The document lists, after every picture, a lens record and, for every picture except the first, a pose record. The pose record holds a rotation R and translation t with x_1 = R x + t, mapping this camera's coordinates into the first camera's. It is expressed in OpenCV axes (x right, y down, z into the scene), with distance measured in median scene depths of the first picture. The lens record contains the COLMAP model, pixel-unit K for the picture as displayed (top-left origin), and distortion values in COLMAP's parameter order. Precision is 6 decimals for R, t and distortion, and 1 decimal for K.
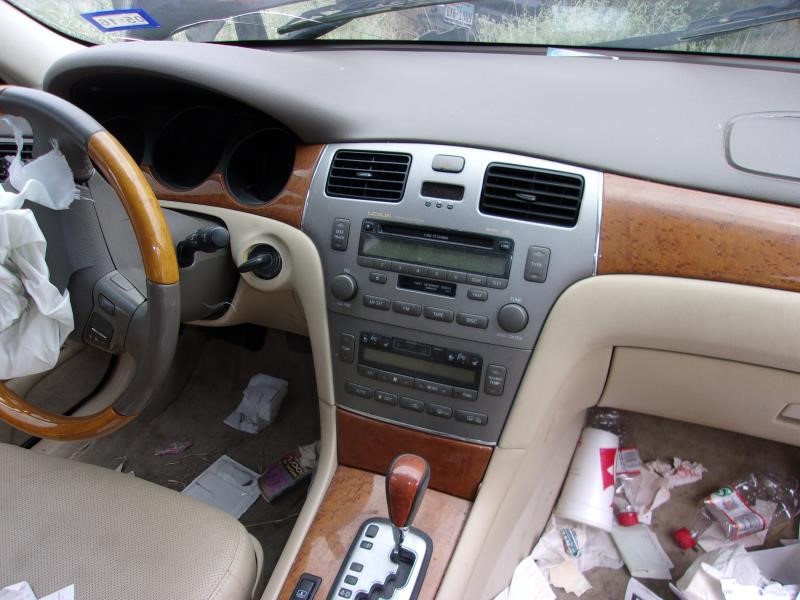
lens RADIAL K [[656.3, 0, 400.0], [0, 656.3, 300.0], [0, 0, 1]] dist [0.001301, 0.003496]
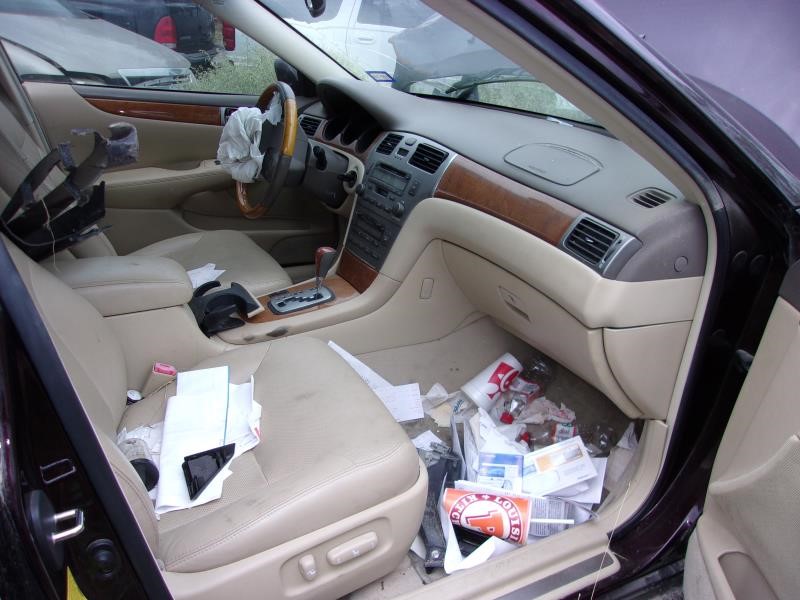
lens RADIAL K [[656.3, 0, 400.0], [0, 656.3, 300.0], [0, 0, 1]] dist [0.001301, 0.003496]
pose [[0.745710, 0.309084, -0.590240, 1.449330], [-0.397010, 0.917572, -0.021089, 0.321536], [0.535069, 0.250058, 0.806952, -0.611126]]
